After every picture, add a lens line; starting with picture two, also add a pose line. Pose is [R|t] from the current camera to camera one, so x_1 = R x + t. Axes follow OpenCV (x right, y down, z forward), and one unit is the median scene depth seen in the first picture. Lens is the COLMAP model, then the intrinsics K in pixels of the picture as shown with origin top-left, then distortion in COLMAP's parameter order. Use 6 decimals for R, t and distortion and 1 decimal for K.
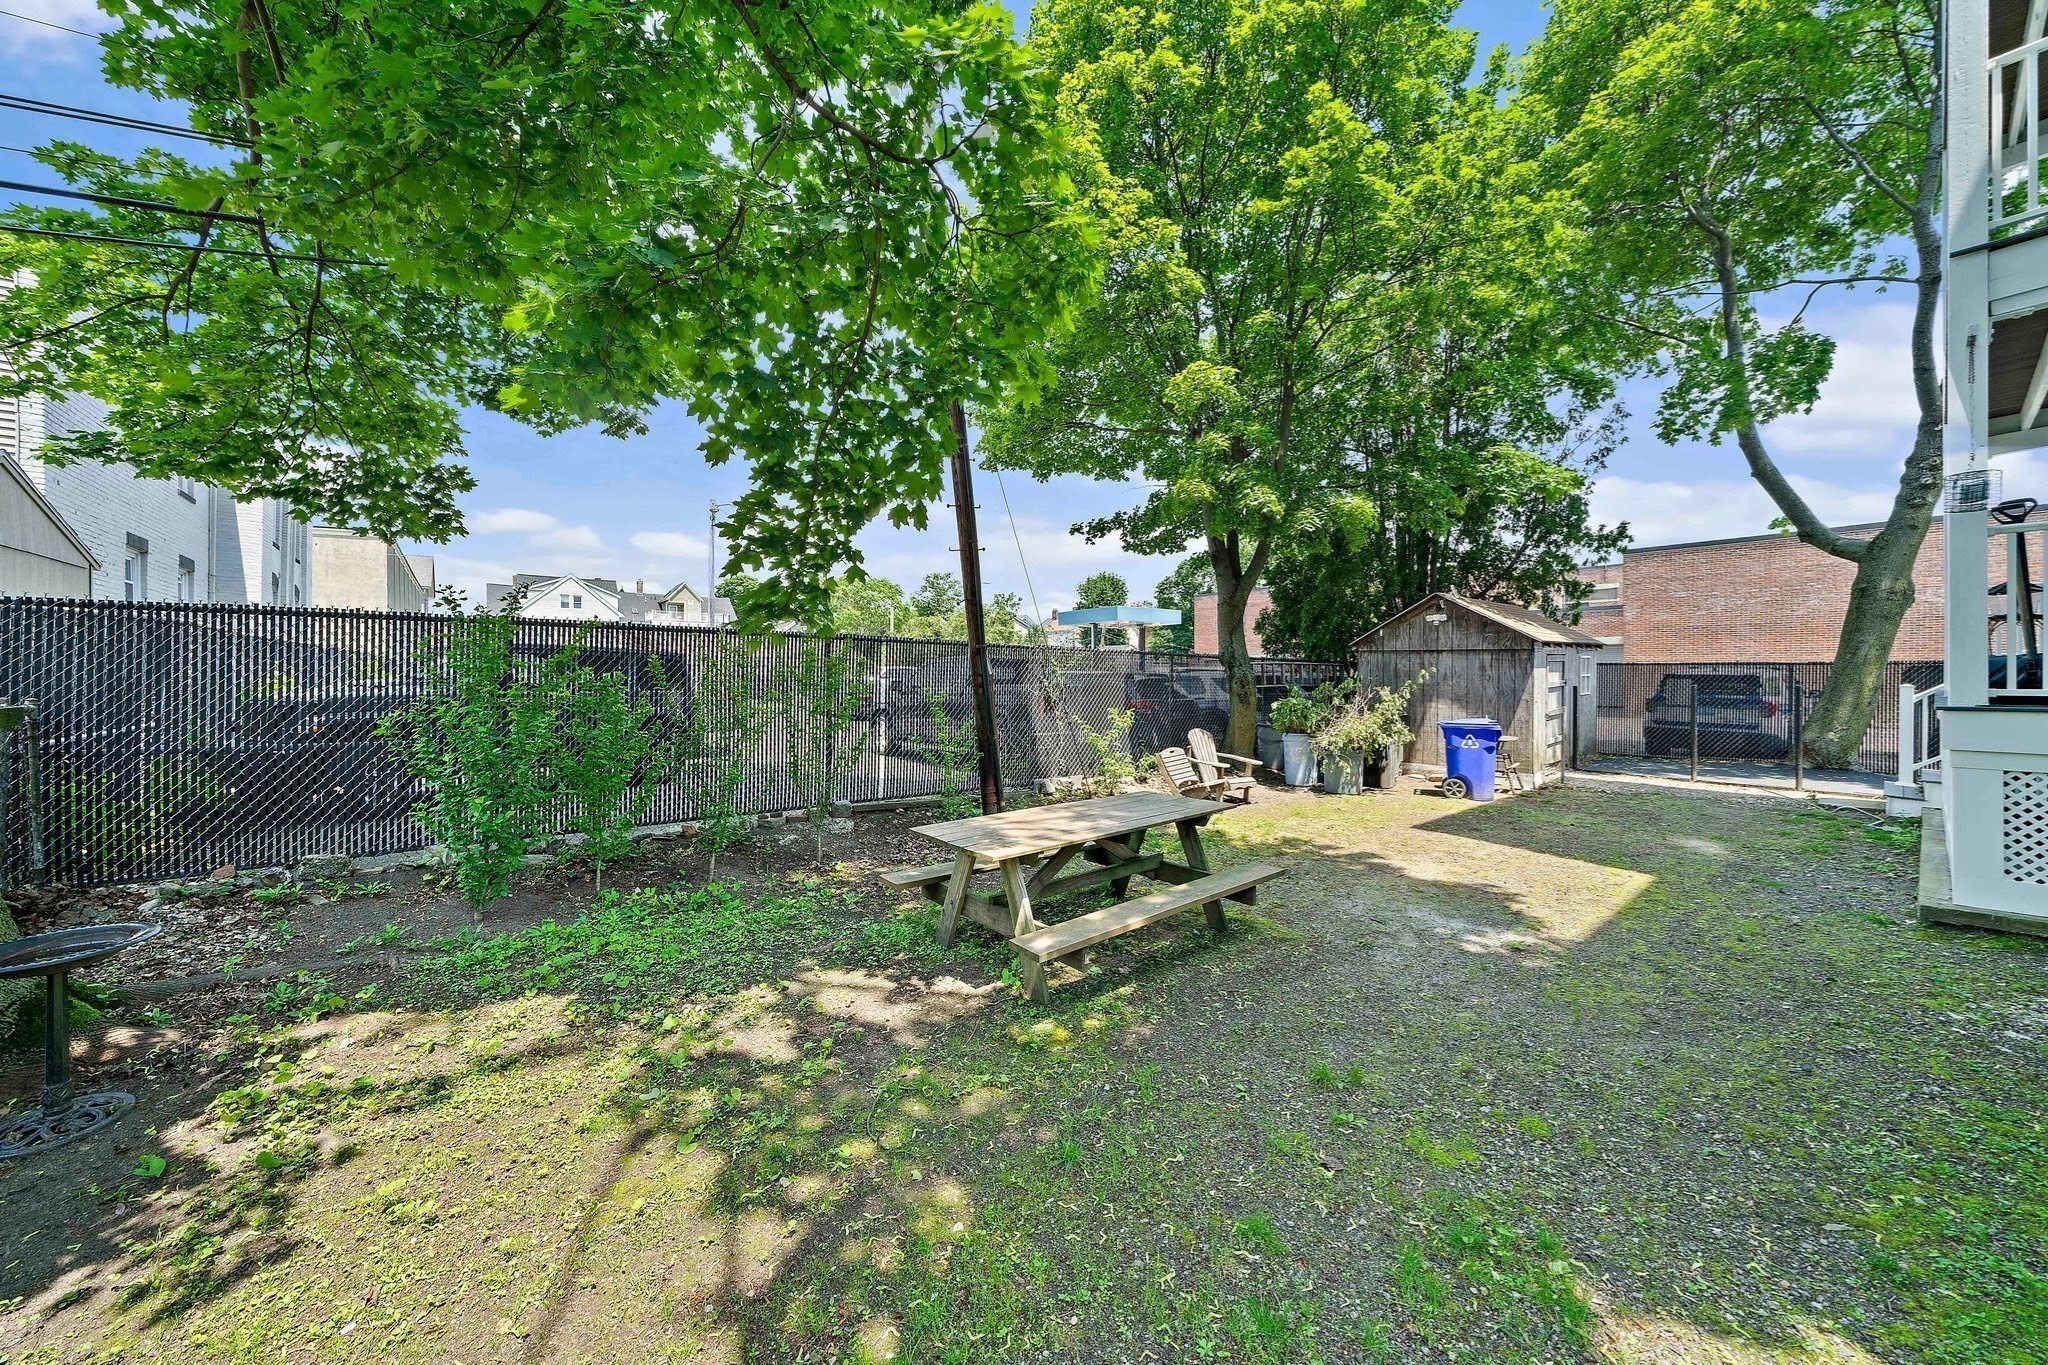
lens RADIAL K [[707.3, 0, 1022.3], [0, 707.3, 674.0], [0, 0, 1]] dist [-0.006912, 0.000070]
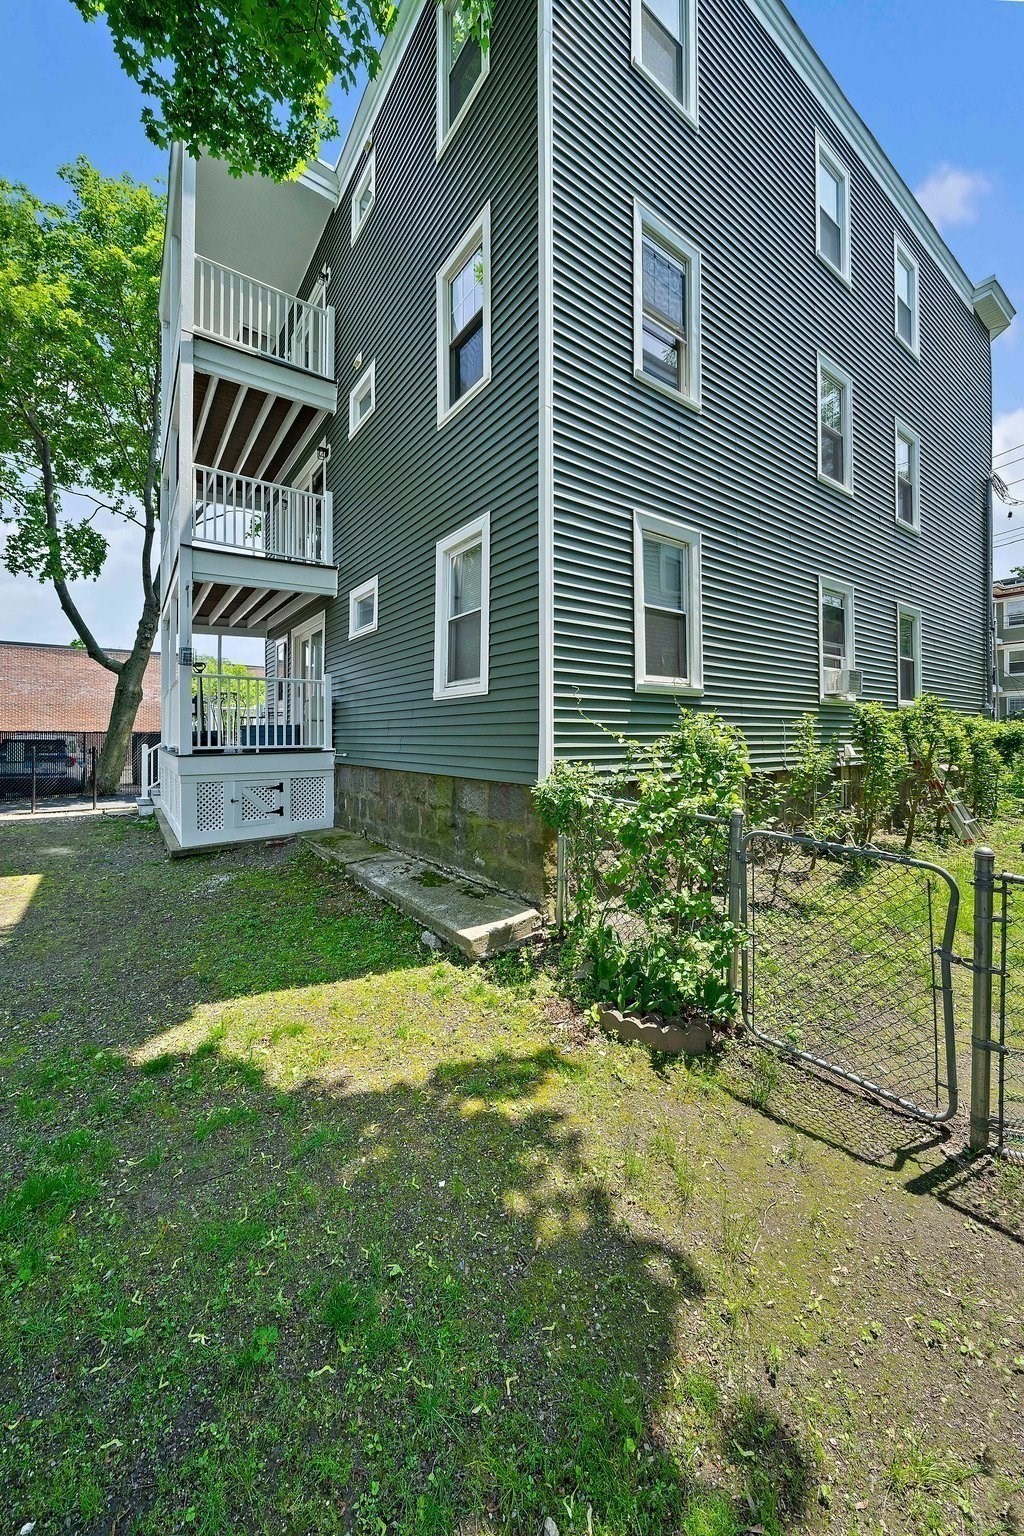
lens RADIAL K [[552.7, 0, 508.9], [0, 552.7, 733.6], [0, 0, 1]] dist [-0.000522, -0.000042]
pose [[0.050640, 0.002696, 0.998713, -0.126382], [0.005042, 0.999983, -0.002955, -0.003911], [-0.998704, 0.005185, 0.050626, -0.036307]]
